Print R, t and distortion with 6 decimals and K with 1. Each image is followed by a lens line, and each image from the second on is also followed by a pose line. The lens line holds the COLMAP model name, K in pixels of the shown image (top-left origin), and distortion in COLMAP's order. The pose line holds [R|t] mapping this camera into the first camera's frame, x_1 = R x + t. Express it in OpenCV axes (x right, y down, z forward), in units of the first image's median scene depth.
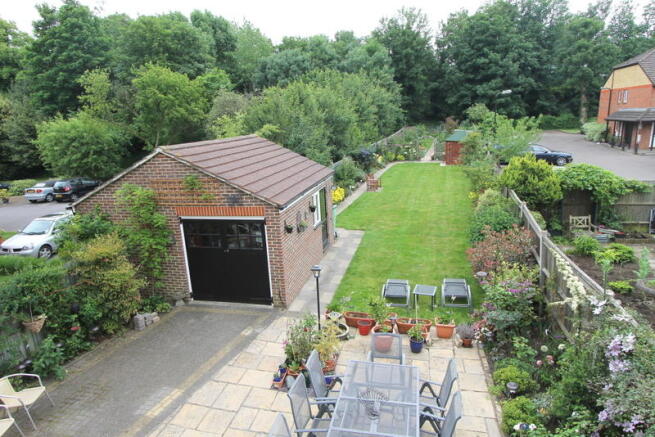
lens RADIAL K [[401.8, 0, 327.5], [0, 401.8, 218.5], [0, 0, 1]] dist [-0.003875, -0.000522]
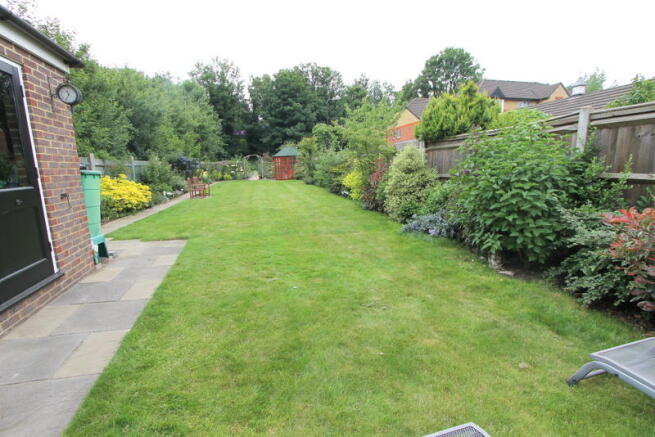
lens RADIAL K [[305.8, 0, 327.5], [0, 305.8, 218.5], [0, 0, 1]] dist [-0.013132, 0.000236]
pose [[0.869898, -0.052429, 0.490438, 0.017939], [0.098413, 0.992791, -0.068424, 0.014053], [-0.483315, 0.107787, 0.868786, 0.176852]]
